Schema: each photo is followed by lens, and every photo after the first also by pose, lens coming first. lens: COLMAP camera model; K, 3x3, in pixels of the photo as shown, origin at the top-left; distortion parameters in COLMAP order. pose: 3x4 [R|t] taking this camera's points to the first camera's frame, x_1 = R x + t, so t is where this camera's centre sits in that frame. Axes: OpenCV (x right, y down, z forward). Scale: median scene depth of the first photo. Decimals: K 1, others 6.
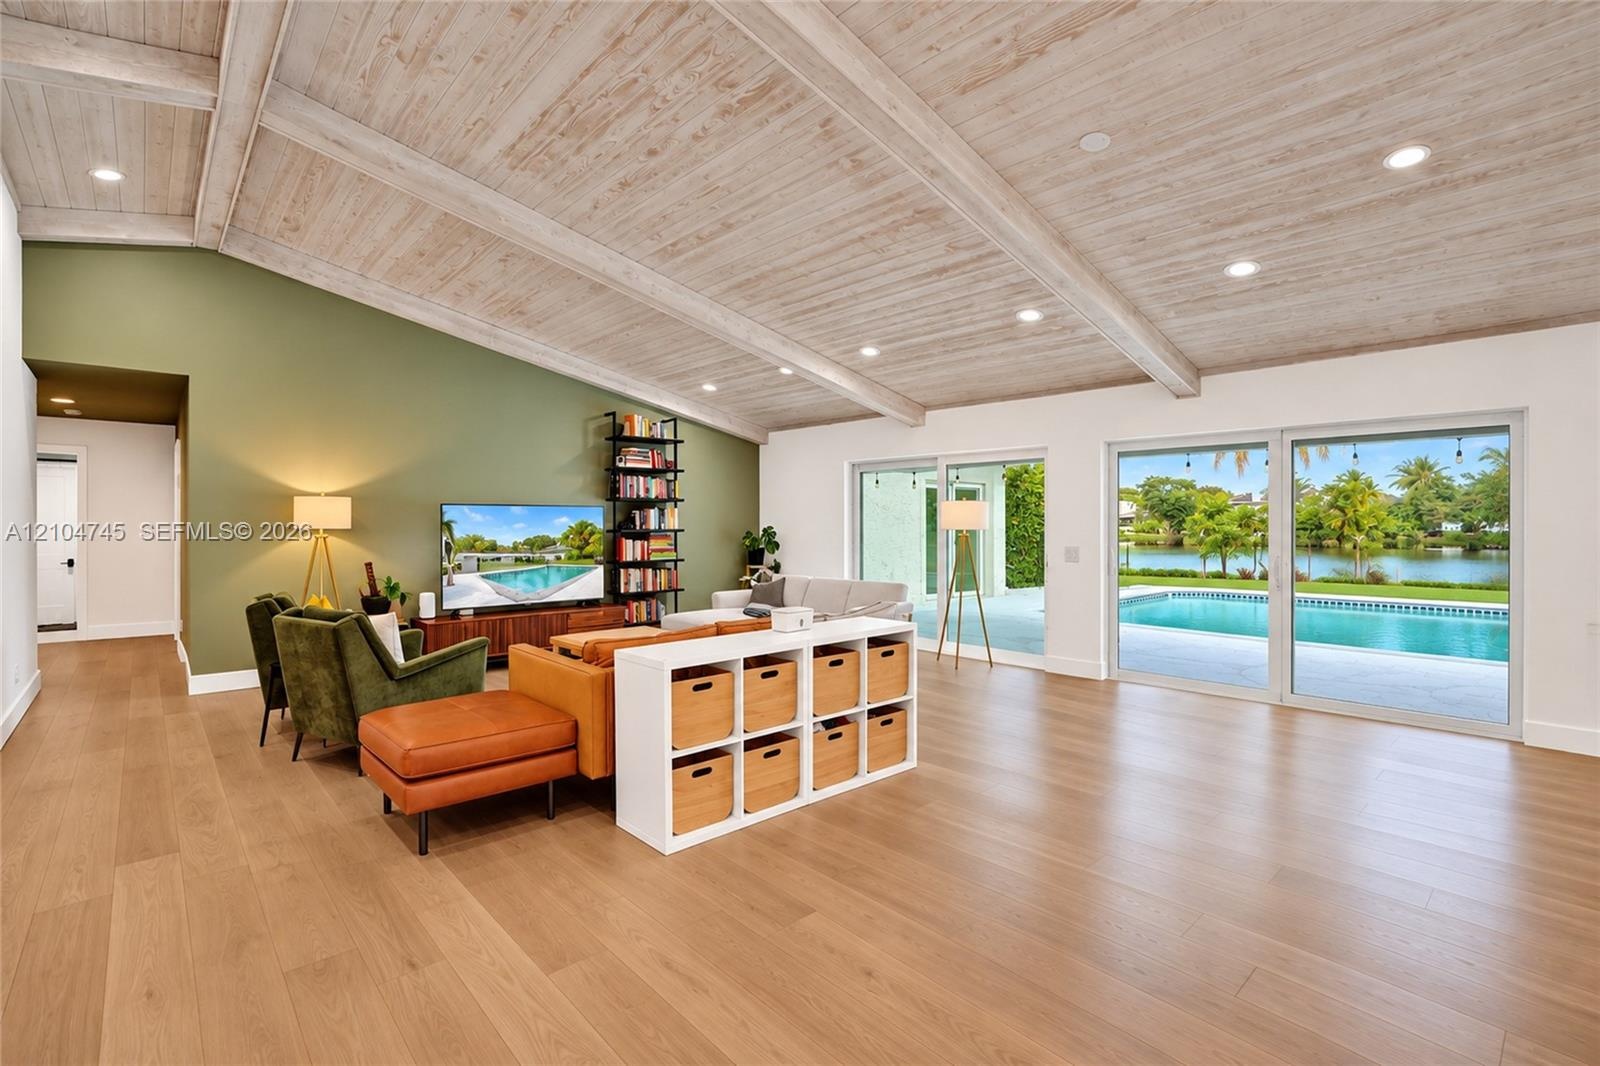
lens RADIAL K [[735.3, 0, 805.2], [0, 735.3, 523.8], [0, 0, 1]] dist [-0.054121, 0.010877]
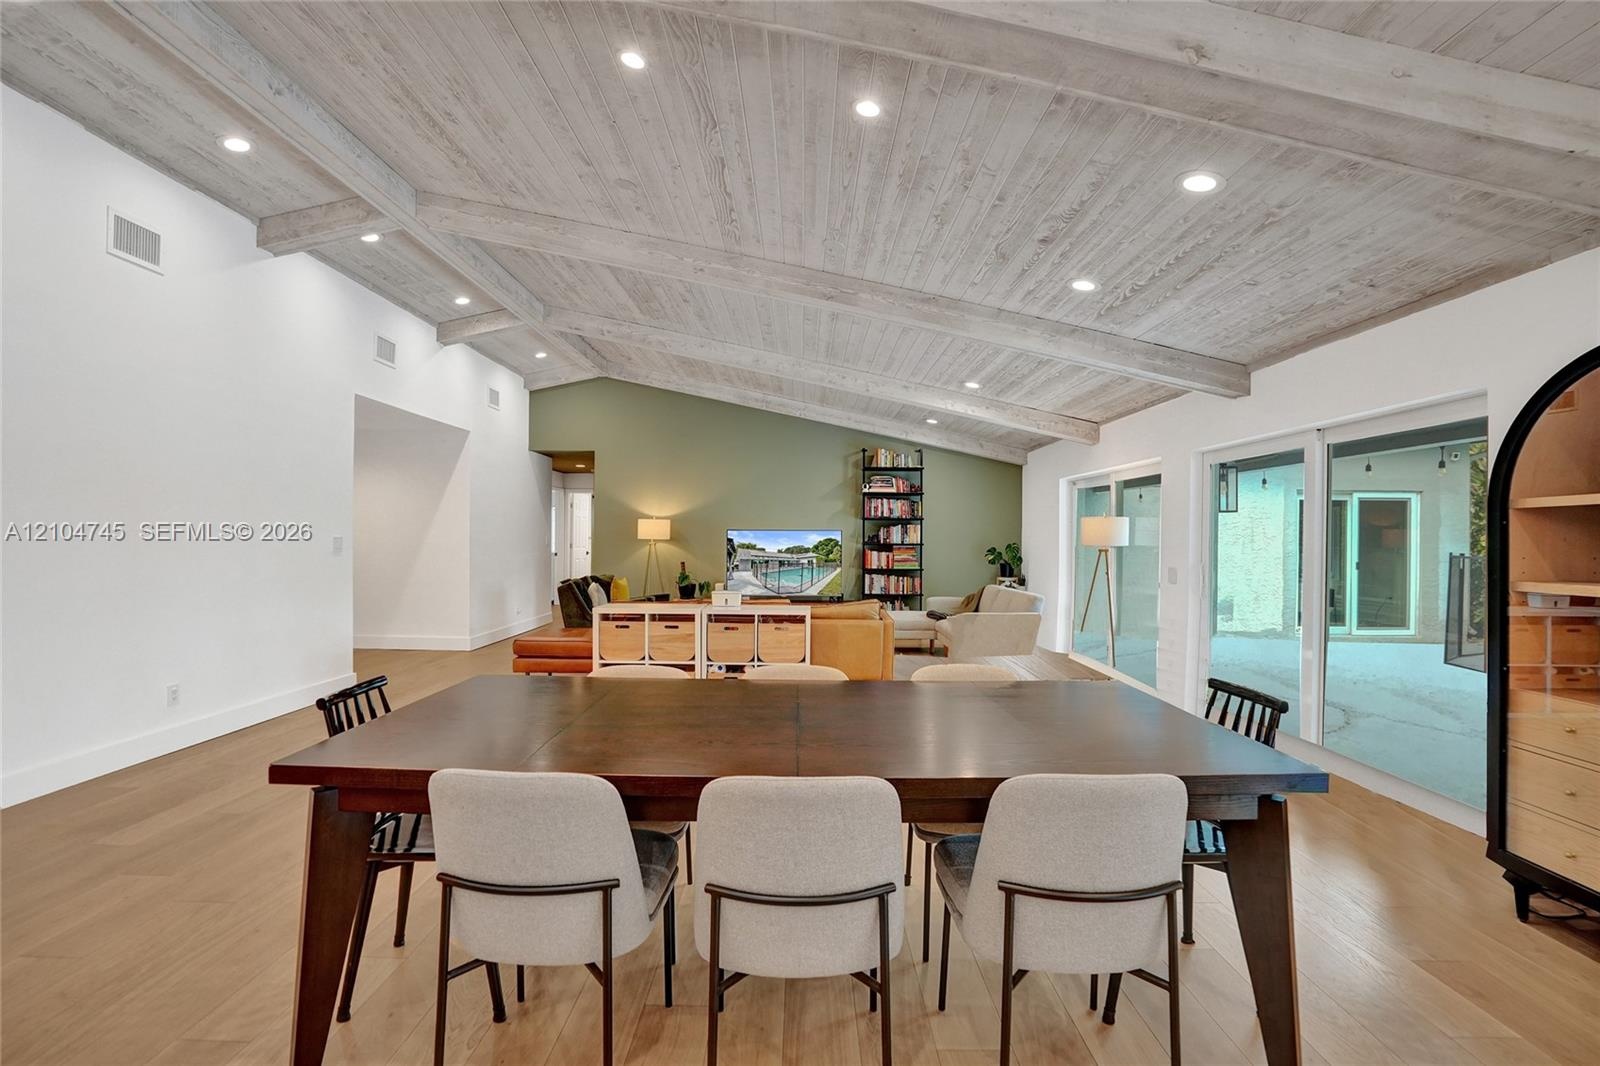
lens RADIAL K [[748.7, 0, 796.0], [0, 748.7, 540.4], [0, 0, 1]] dist [-0.064696, 0.025922]
pose [[0.718819, 0.013522, -0.695066, 0.535605], [-0.012253, 0.999902, 0.006781, -0.002958], [0.695089, 0.003643, 0.718914, 0.001243]]
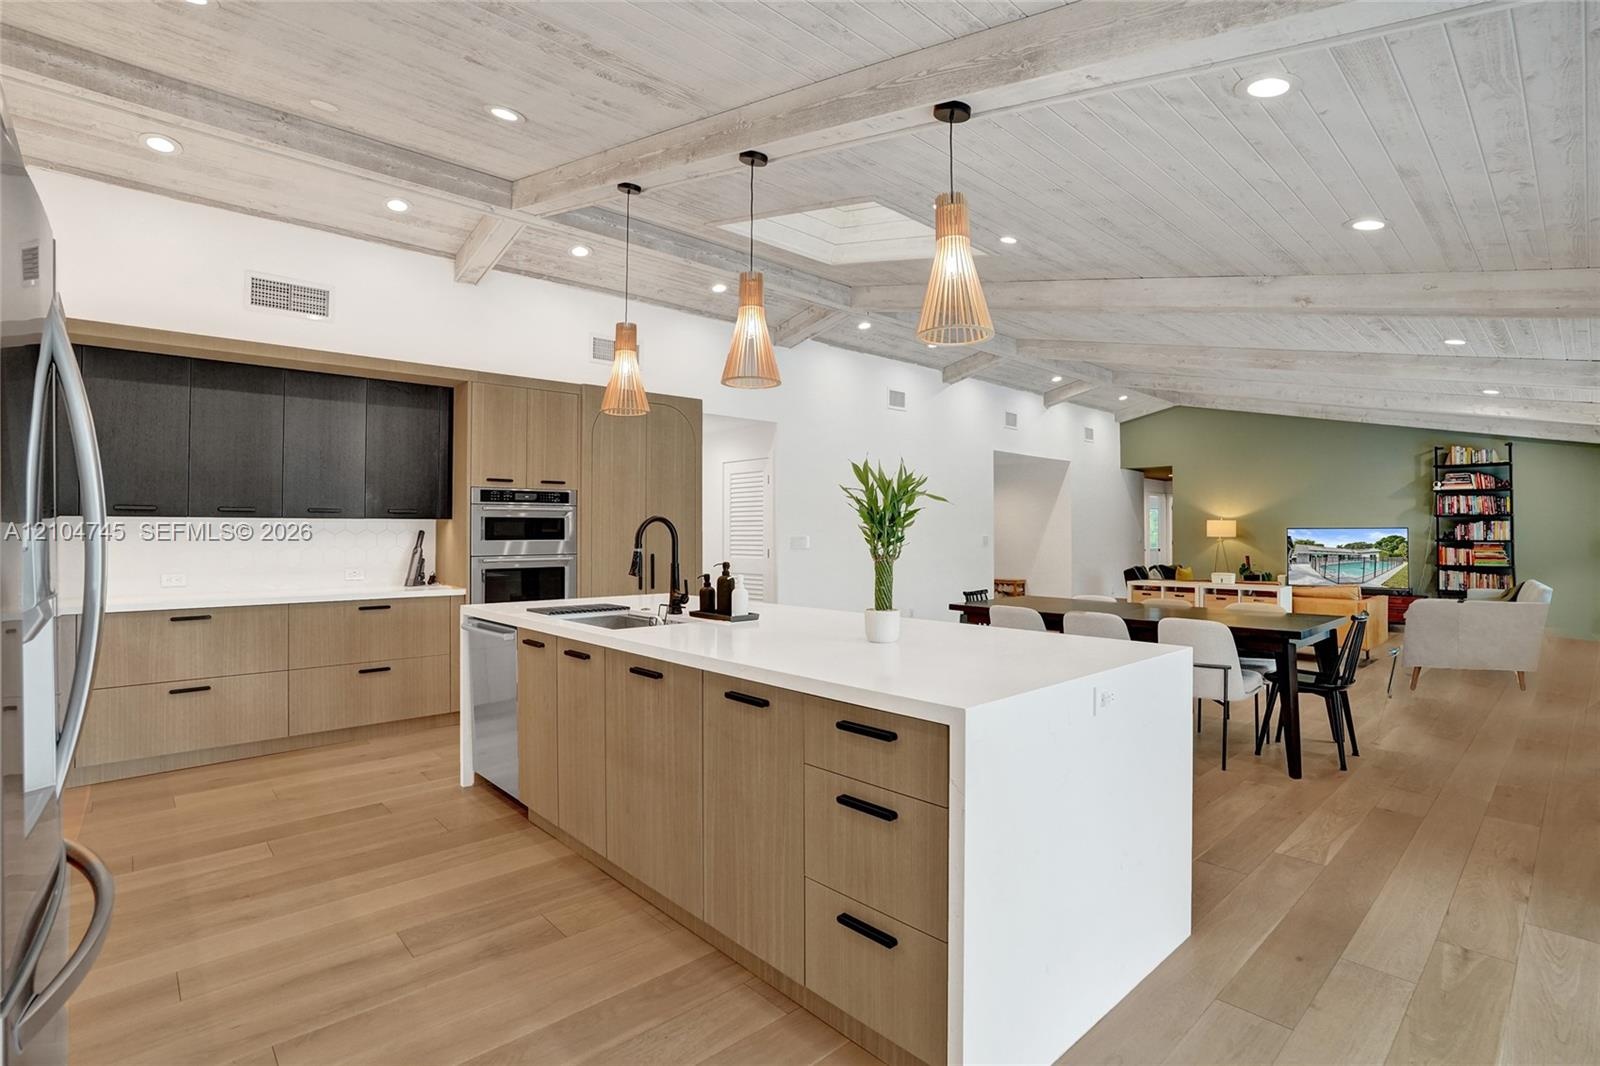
lens RADIAL K [[770.0, 0, 815.4], [0, 770.0, 516.2], [0, 0, 1]] dist [-0.059673, 0.027660]
pose [[-0.004362, -0.015764, -0.999866, 1.031949], [-0.004129, 0.999867, -0.015746, -0.007038], [0.999982, 0.004060, -0.004426, -0.078138]]
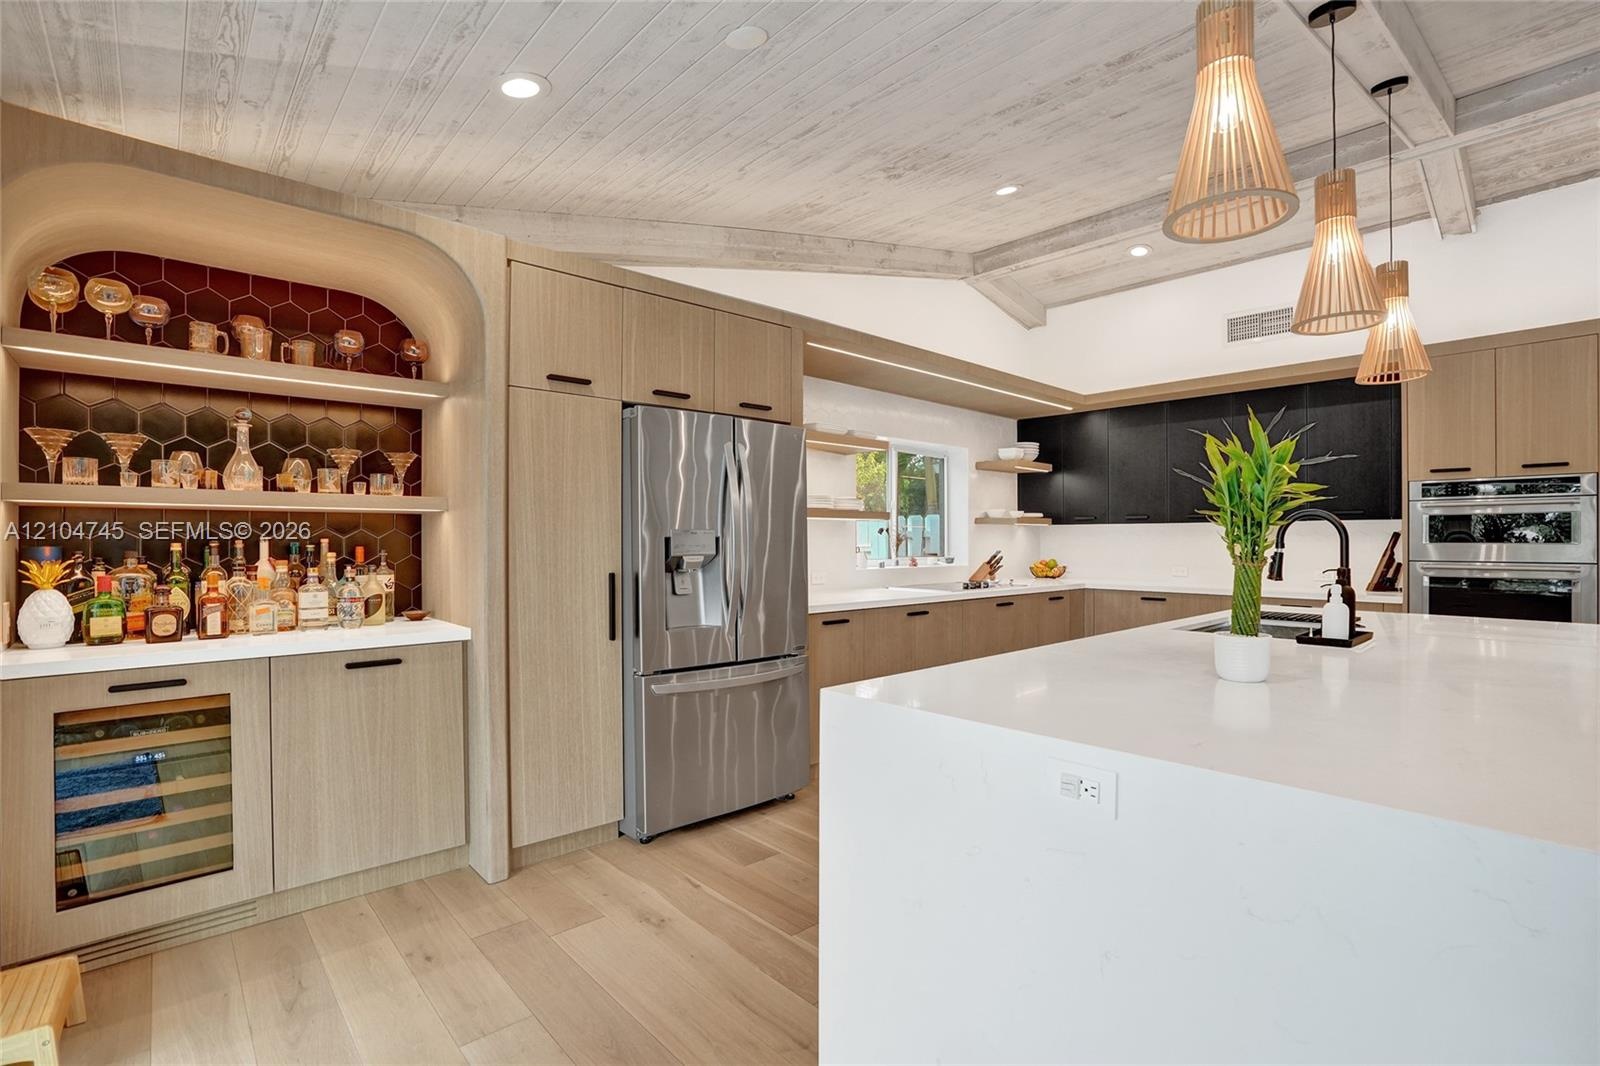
lens RADIAL K [[740.1, 0, 800.0], [0, 740.1, 533.0], [0, 0, 1]] dist [-0.013460, 0.004713]
pose [[-0.999993, 0.003388, -0.001791, 0.832714], [0.003392, 0.999992, -0.002085, -0.002812], [0.001784, -0.002091, -0.999996, 0.178279]]
